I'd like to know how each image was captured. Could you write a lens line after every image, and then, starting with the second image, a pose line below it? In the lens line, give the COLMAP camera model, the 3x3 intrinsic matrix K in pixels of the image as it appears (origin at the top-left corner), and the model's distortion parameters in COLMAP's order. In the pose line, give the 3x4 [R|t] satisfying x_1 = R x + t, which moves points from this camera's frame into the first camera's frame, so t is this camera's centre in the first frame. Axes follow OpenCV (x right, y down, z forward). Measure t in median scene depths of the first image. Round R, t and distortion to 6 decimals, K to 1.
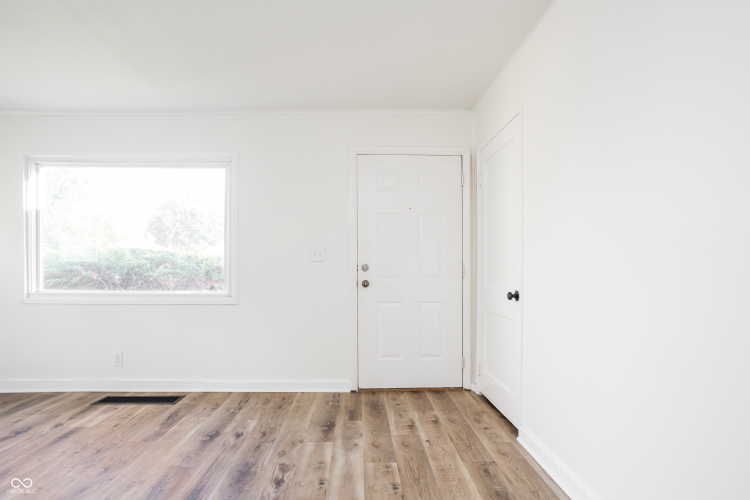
lens RADIAL K [[379.3, 0, 366.2], [0, 379.3, 273.1], [0, 0, 1]] dist [-0.047885, 0.025216]
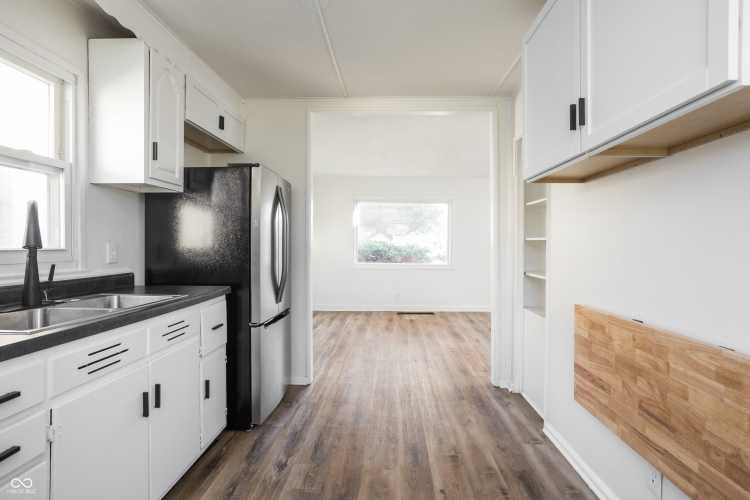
lens RADIAL K [[379.3, 0, 389.1], [0, 379.3, 254.6], [0, 0, 1]] dist [-0.047885, 0.025216]
pose [[0.999440, 0.001875, -0.033396, -0.675757], [-0.001651, 0.999976, 0.006712, -0.014020], [0.033407, -0.006654, 0.999420, -1.182272]]
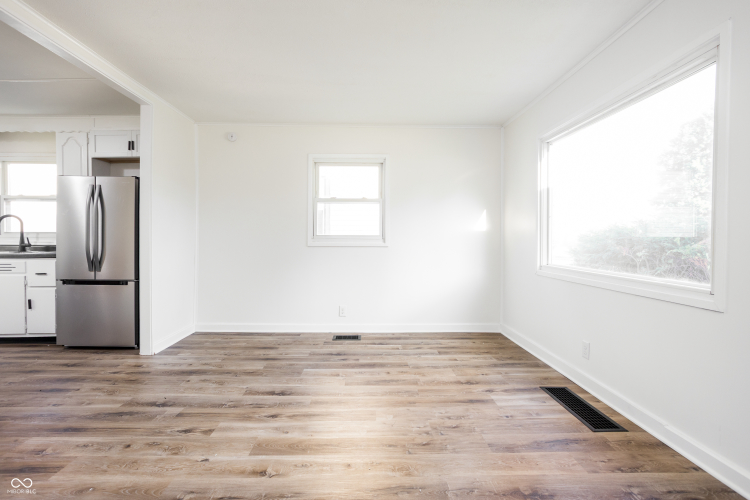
lens RADIAL K [[379.3, 0, 372.0], [0, 379.3, 246.3], [0, 0, 1]] dist [-0.047885, 0.025216]
pose [[-0.003962, 0.013634, -0.999899, 0.188086], [-0.018672, 0.999732, 0.013706, -0.006803], [0.999818, 0.018725, -0.003706, 0.542996]]
